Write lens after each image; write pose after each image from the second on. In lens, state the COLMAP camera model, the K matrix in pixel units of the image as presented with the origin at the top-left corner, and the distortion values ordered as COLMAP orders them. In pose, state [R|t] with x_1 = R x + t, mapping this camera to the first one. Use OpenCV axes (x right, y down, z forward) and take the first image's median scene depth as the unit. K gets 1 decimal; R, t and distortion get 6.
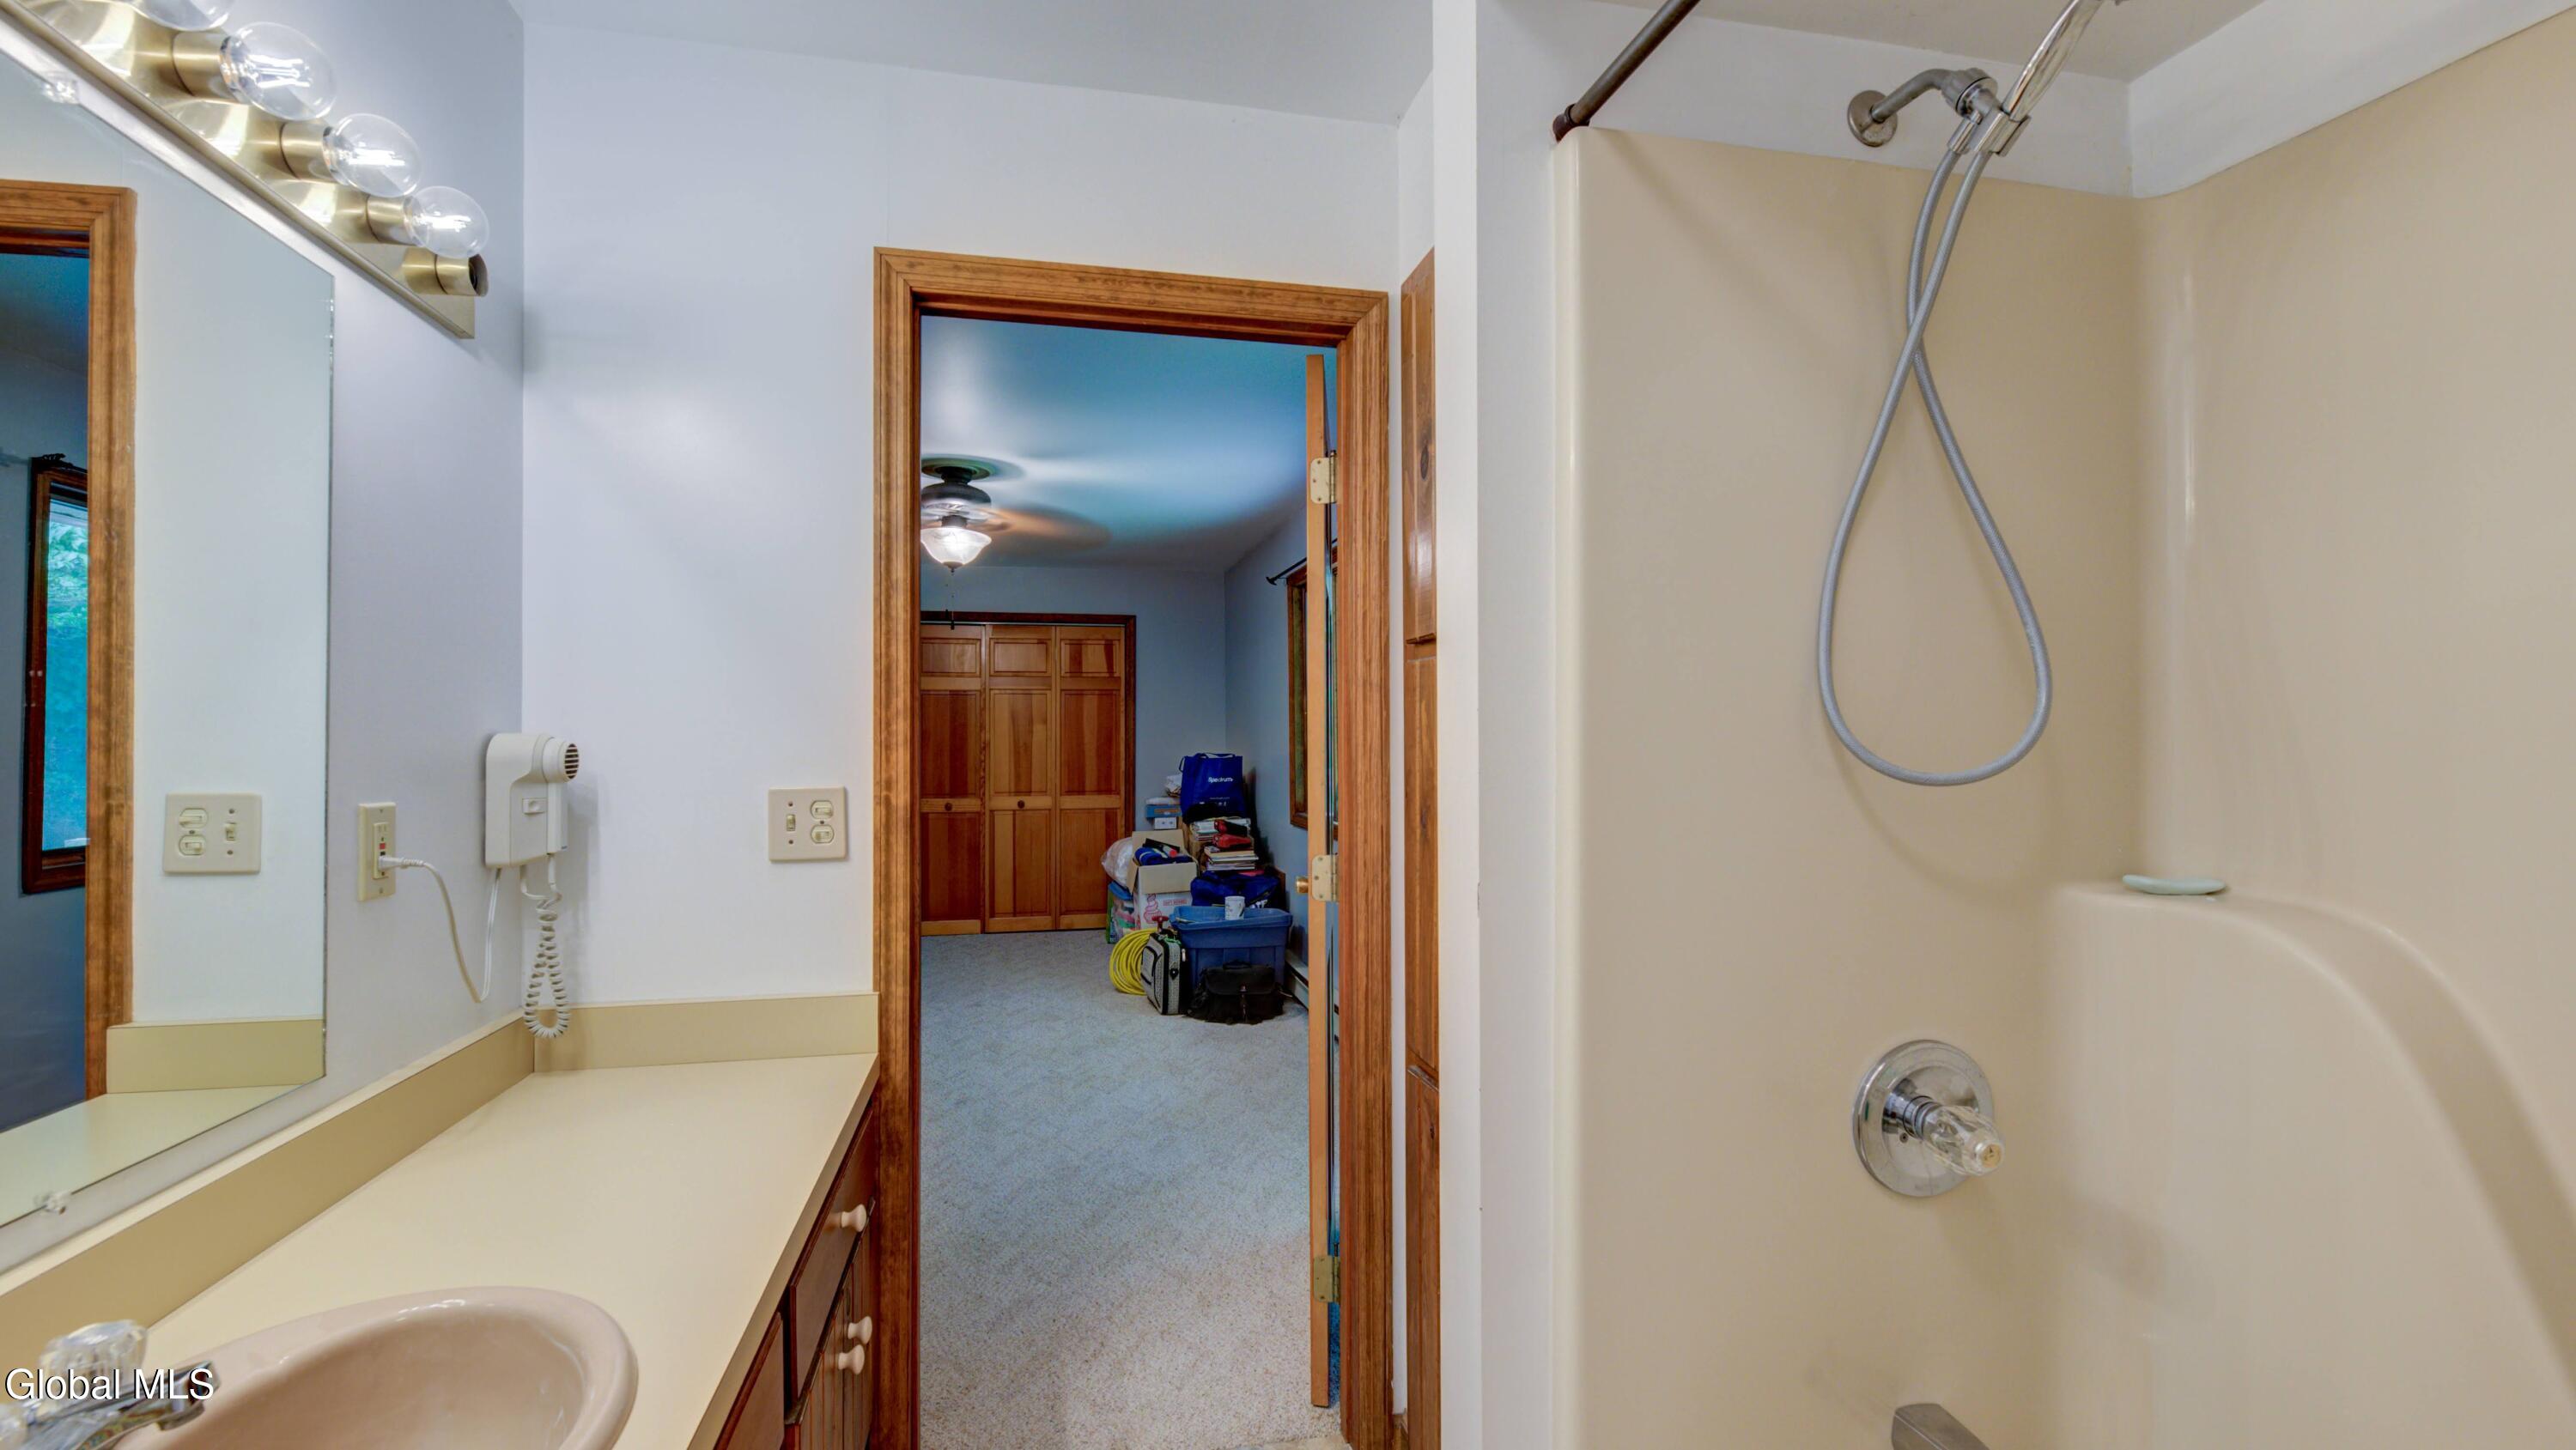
lens RADIAL K [[1065.4, 0, 1288.0], [0, 1065.4, 725.0], [0, 0, 1]] dist [-0.006412, 0.000294]
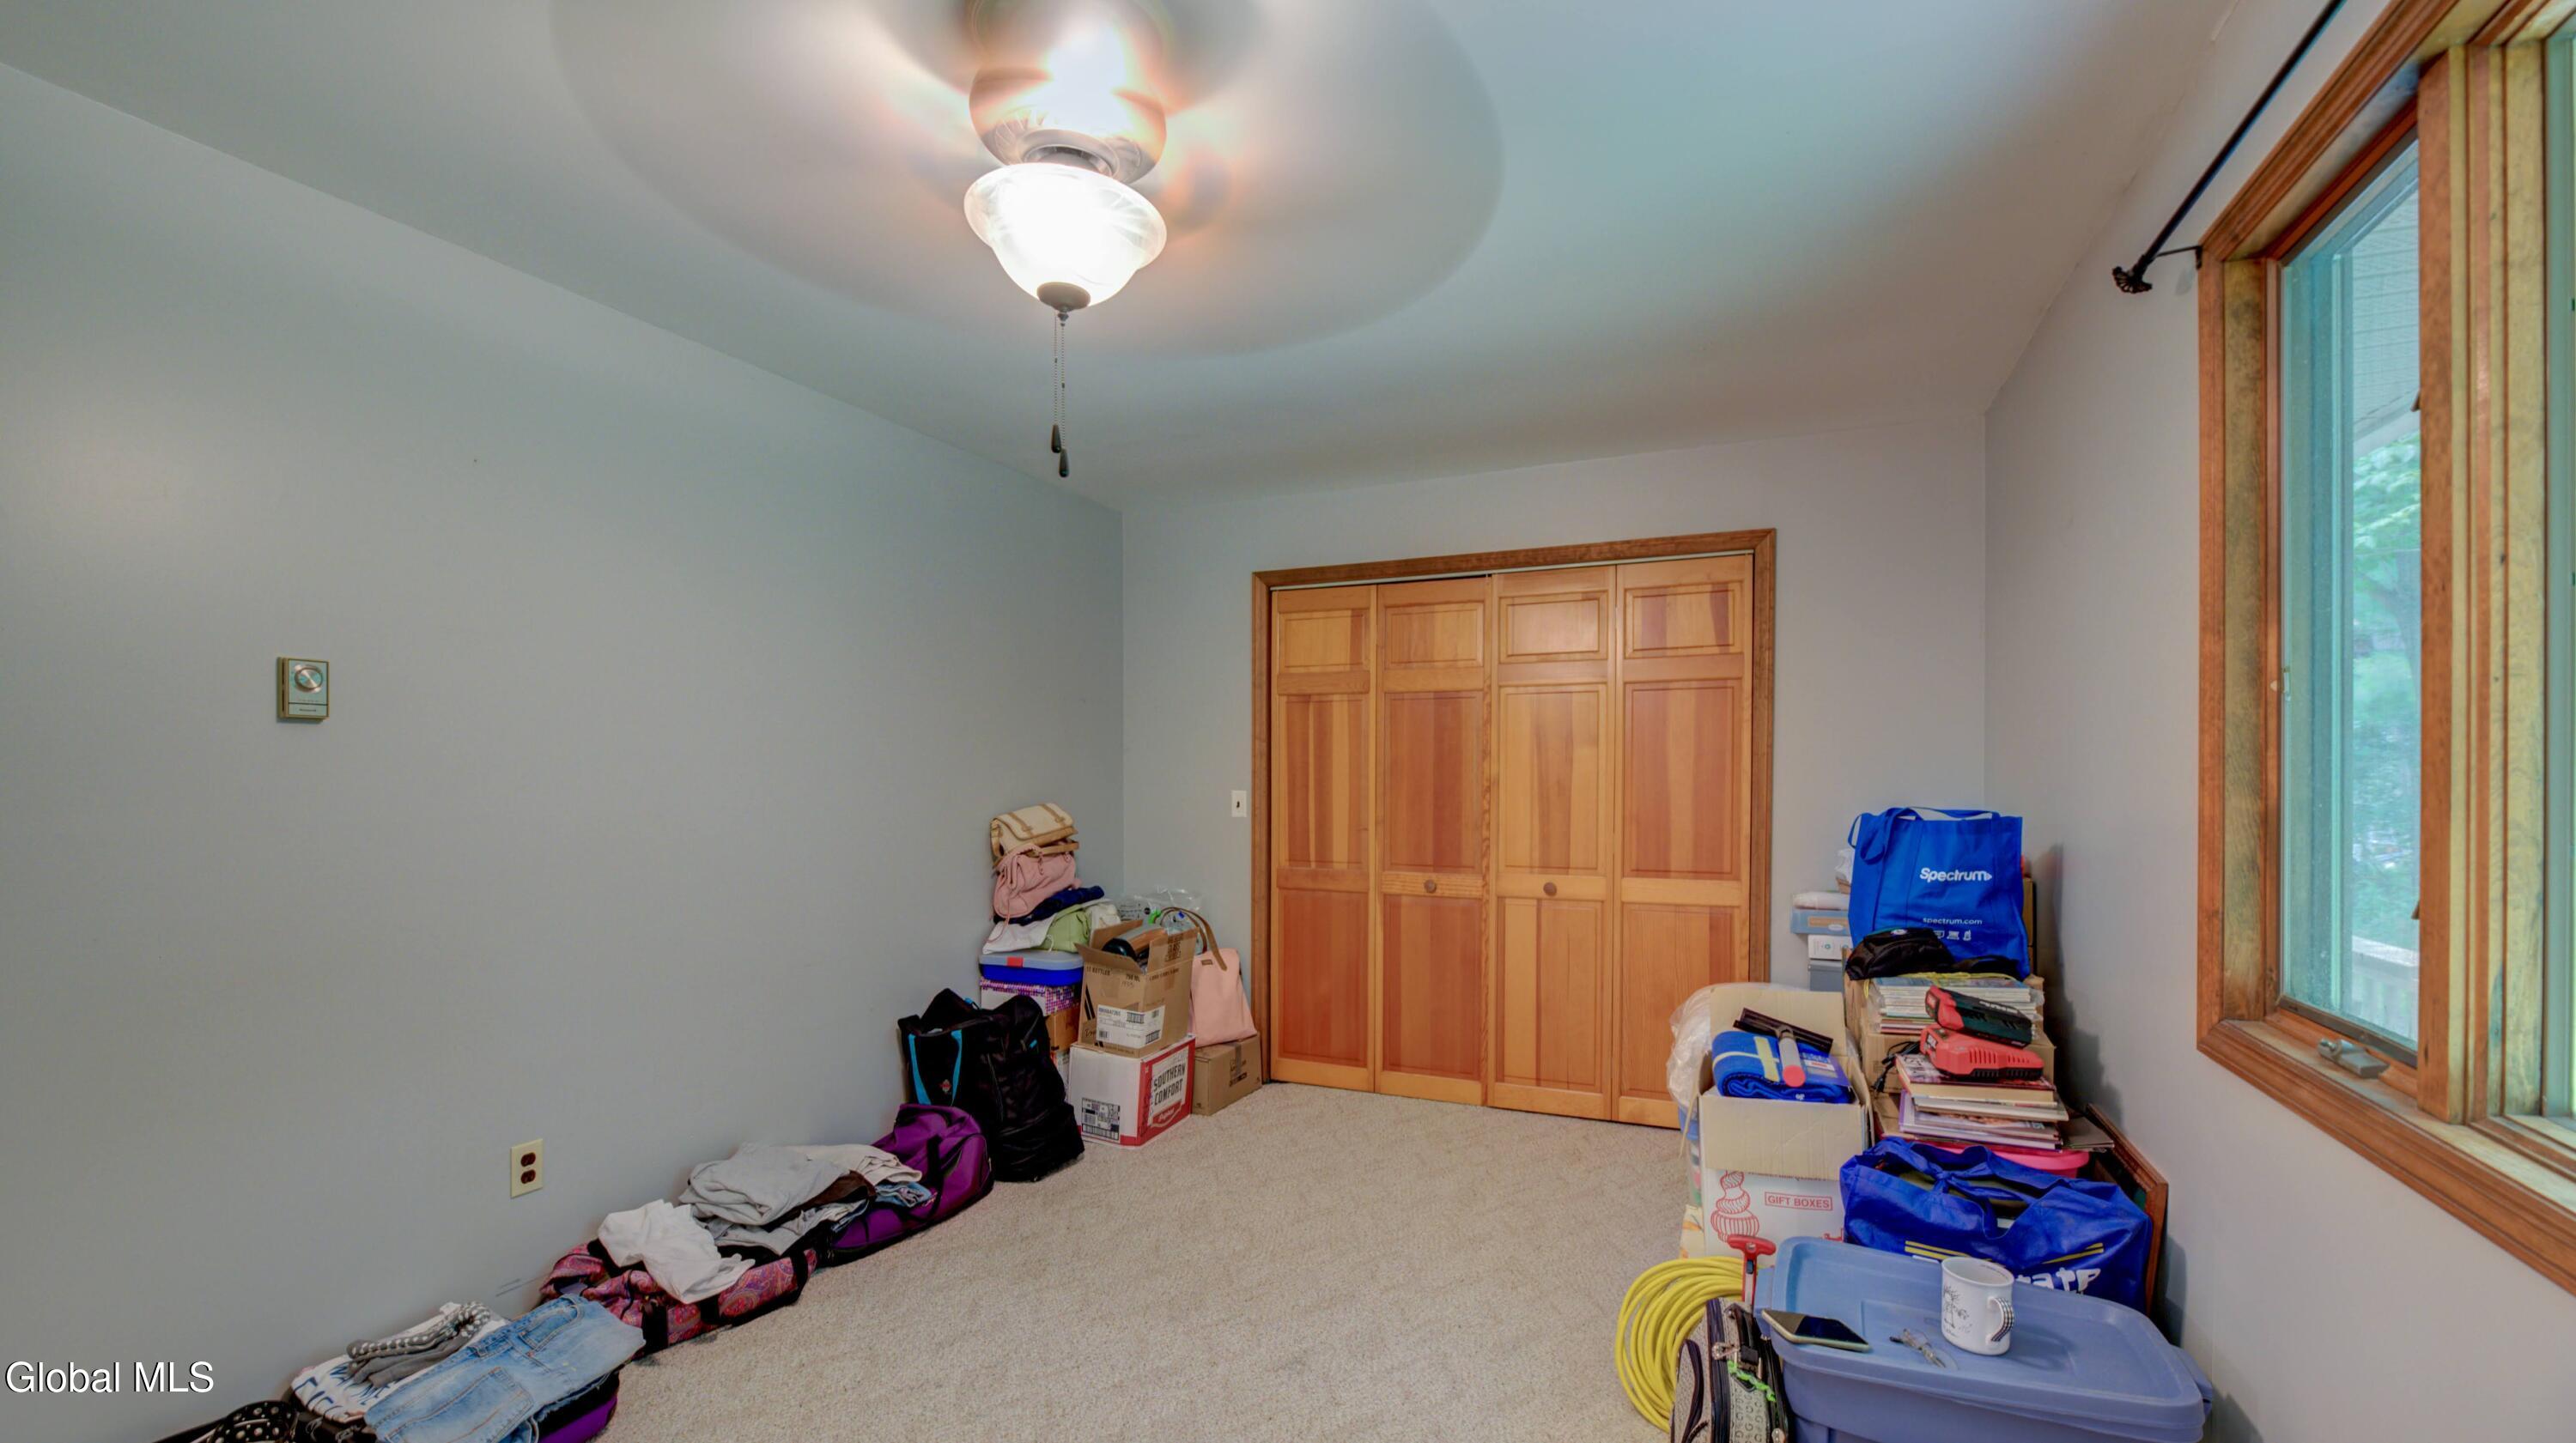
lens RADIAL K [[1081.7, 0, 1295.4], [0, 1081.7, 794.7], [0, 0, 1]] dist [-0.009086, -0.000042]
pose [[0.799326, 0.013905, -0.600737, -0.016337], [0.005369, 0.999527, 0.030279, 0.006595], [0.600874, -0.027429, 0.798873, 0.472462]]
